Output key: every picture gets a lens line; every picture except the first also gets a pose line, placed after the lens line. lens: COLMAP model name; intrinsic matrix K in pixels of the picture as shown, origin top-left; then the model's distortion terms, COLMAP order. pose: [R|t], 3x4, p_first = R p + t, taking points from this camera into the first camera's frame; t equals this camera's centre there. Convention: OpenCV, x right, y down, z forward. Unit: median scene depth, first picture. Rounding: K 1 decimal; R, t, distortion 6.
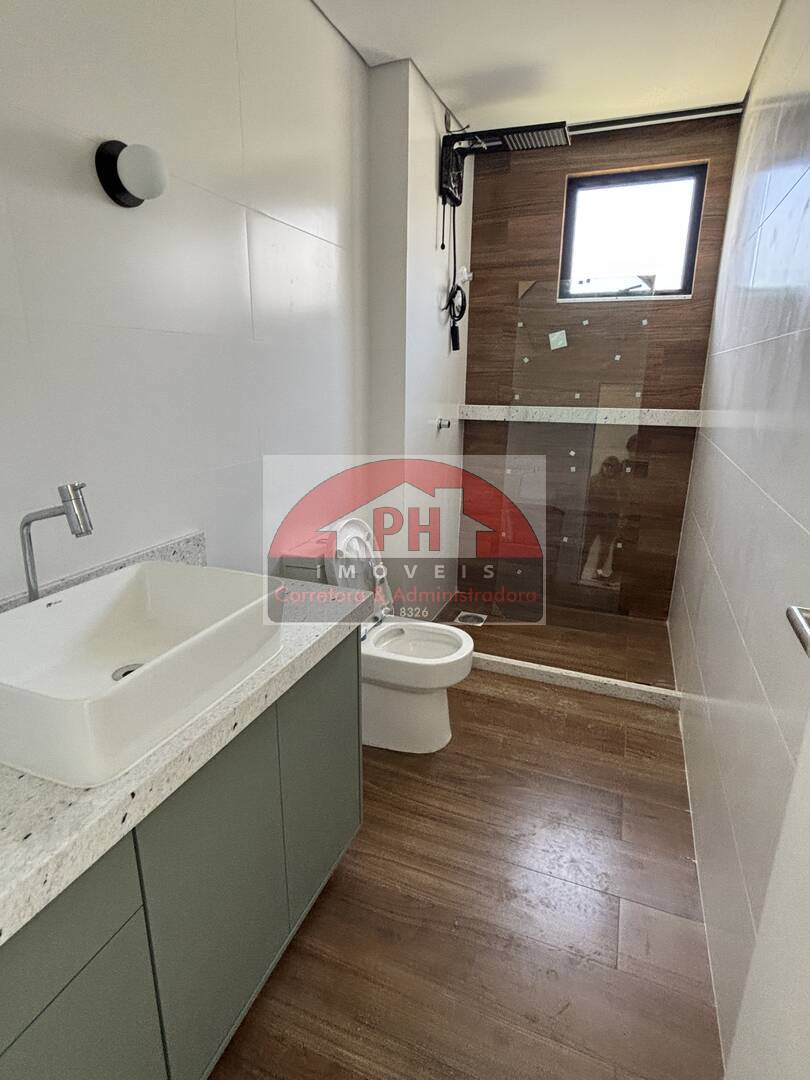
lens RADIAL K [[565.2, 0, 403.5], [0, 565.2, 539.9], [0, 0, 1]] dist [0.000685, -0.000983]
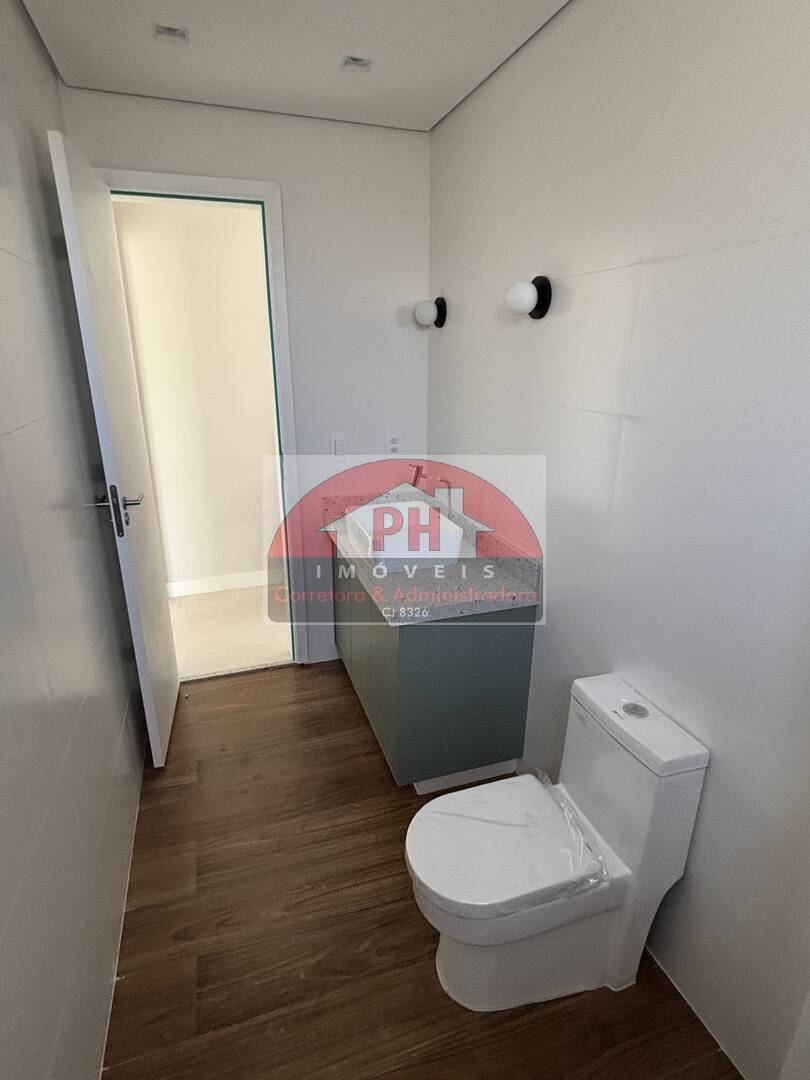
lens RADIAL K [[565.2, 0, 403.5], [0, 565.2, 539.9], [0, 0, 1]] dist [0.000685, -0.000983]
pose [[-0.763591, 0.198142, -0.614547, 0.581094], [-0.190576, 0.840197, 0.507691, -0.599298], [0.616935, 0.504786, -0.603806, 1.480600]]
